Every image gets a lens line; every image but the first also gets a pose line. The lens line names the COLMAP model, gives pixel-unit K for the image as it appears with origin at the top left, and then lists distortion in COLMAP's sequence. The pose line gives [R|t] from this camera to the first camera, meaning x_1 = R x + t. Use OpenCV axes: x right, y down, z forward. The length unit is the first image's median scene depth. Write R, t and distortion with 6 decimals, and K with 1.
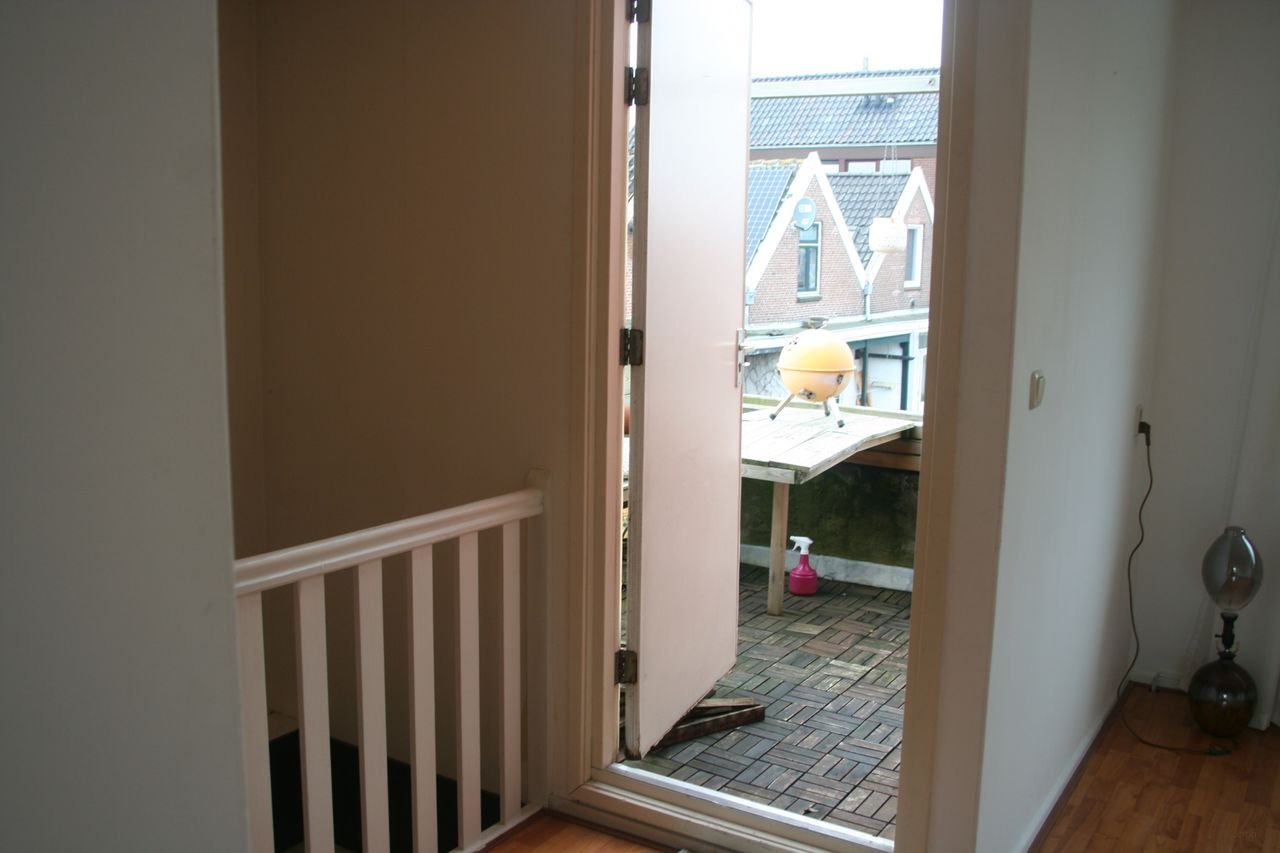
lens RADIAL K [[1167.1, 0, 653.4], [0, 1167.1, 384.5], [0, 0, 1]] dist [-0.081559, 0.000000]
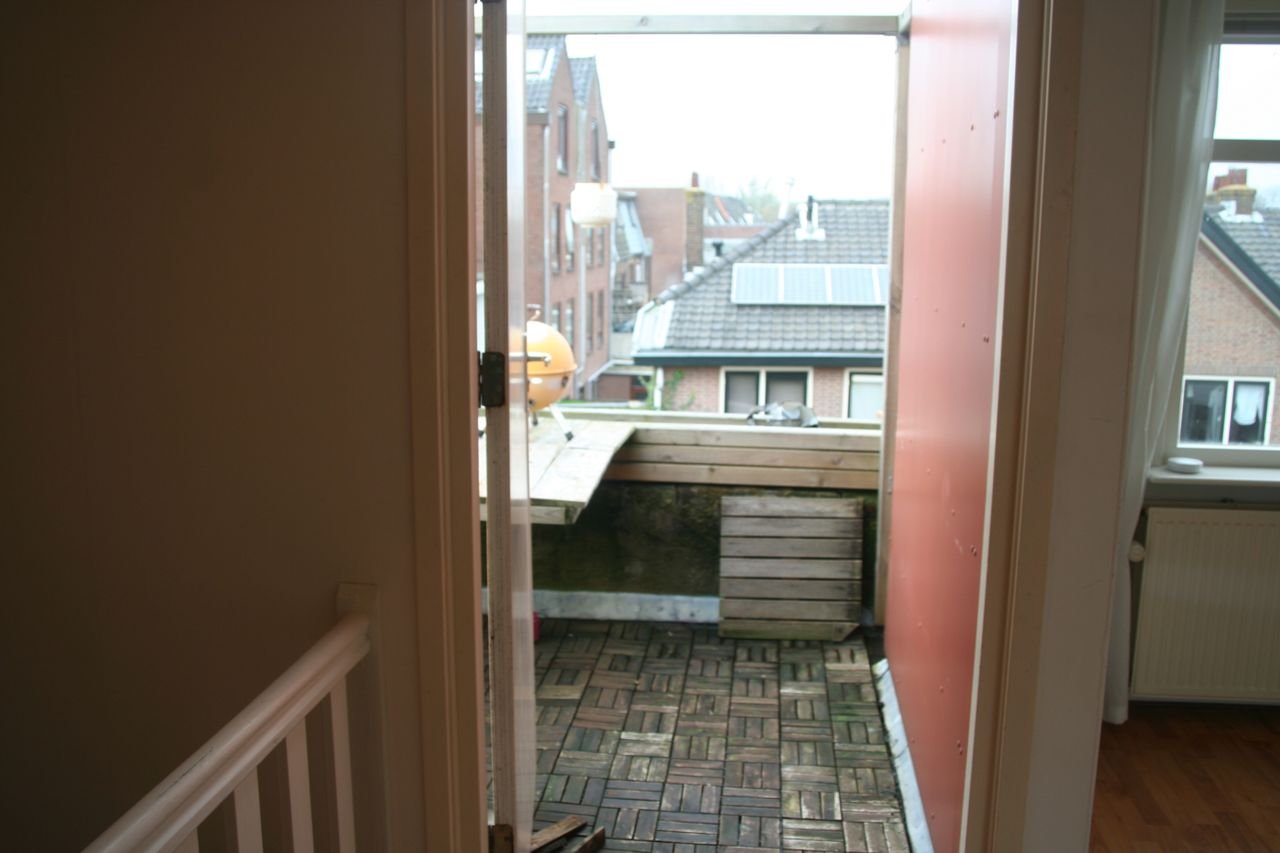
lens RADIAL K [[1167.1, 0, 660.0], [0, 1167.1, 432.7], [0, 0, 1]] dist [-0.081559, 0.000000]
pose [[0.902160, -0.091224, 0.421646, -0.134145], [0.063950, 0.994868, 0.078414, -0.030530], [-0.426635, -0.043778, 0.903364, 0.246266]]
